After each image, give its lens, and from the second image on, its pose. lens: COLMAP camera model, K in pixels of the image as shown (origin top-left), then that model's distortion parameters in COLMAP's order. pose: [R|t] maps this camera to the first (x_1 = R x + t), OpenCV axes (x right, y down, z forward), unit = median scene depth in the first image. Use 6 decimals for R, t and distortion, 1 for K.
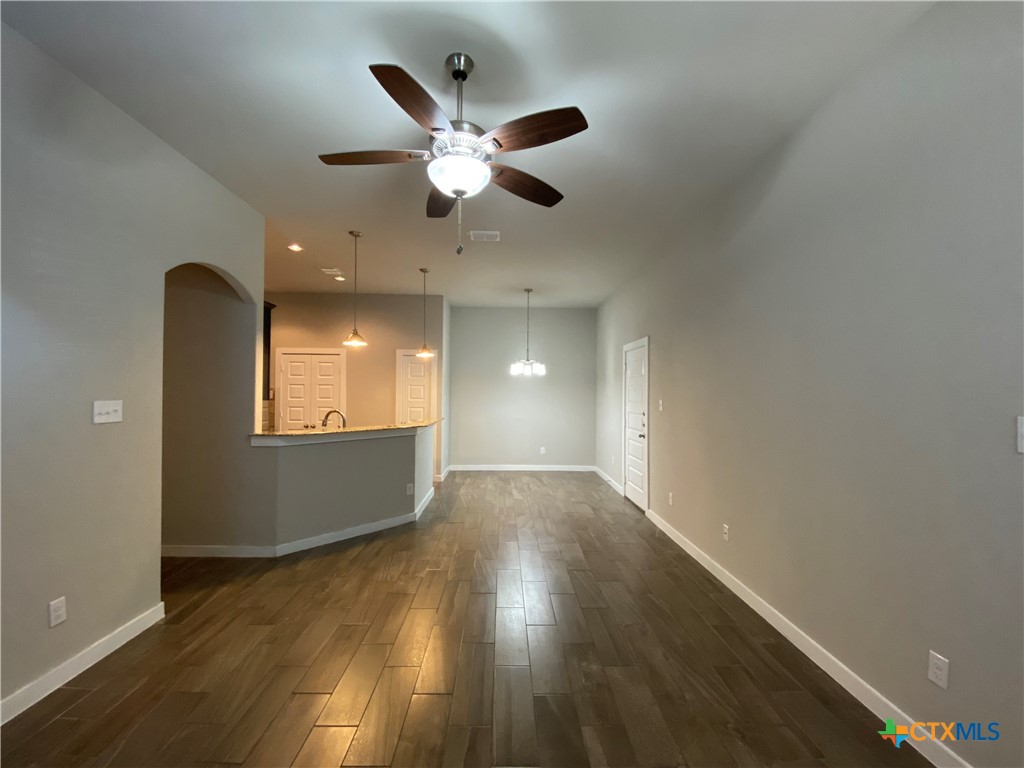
lens RADIAL K [[418.6, 0, 512.0], [0, 418.6, 384.0], [0, 0, 1]] dist [-0.000013, -0.000239]
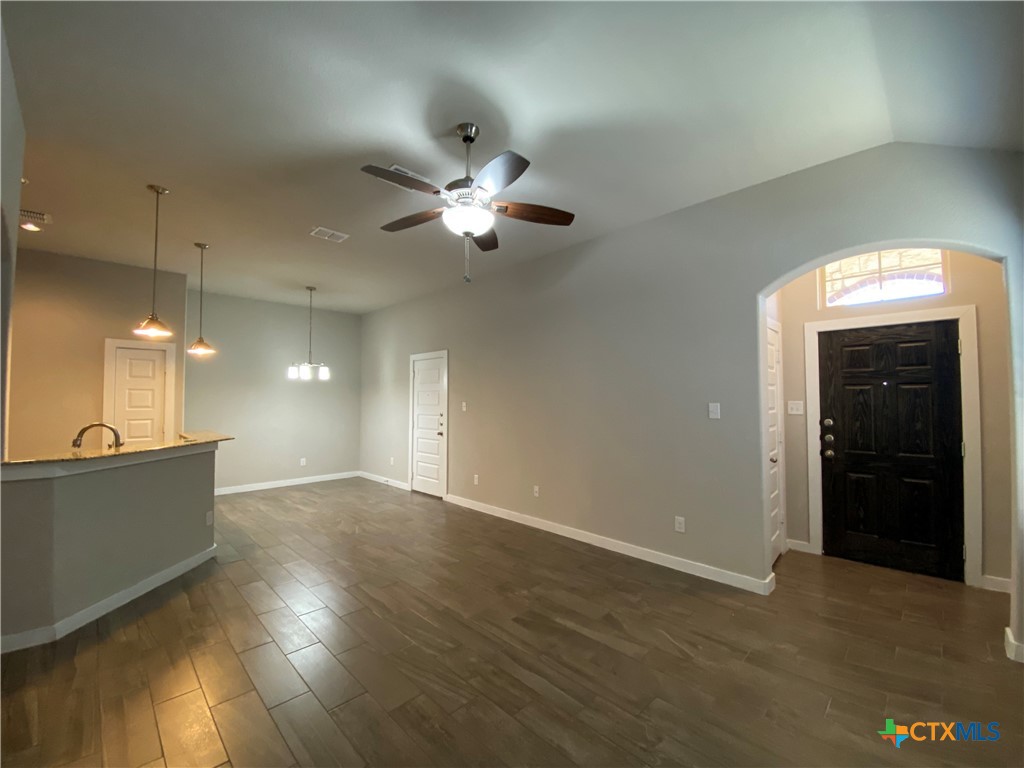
lens RADIAL K [[423.7, 0, 512.0], [0, 423.7, 384.0], [0, 0, 1]] dist [0.055594, -0.037335]
pose [[0.726704, 0.016592, 0.686750, -0.370843], [-0.005743, 0.999820, -0.018079, 0.005359], [-0.686926, 0.009194, 0.726669, -0.005151]]
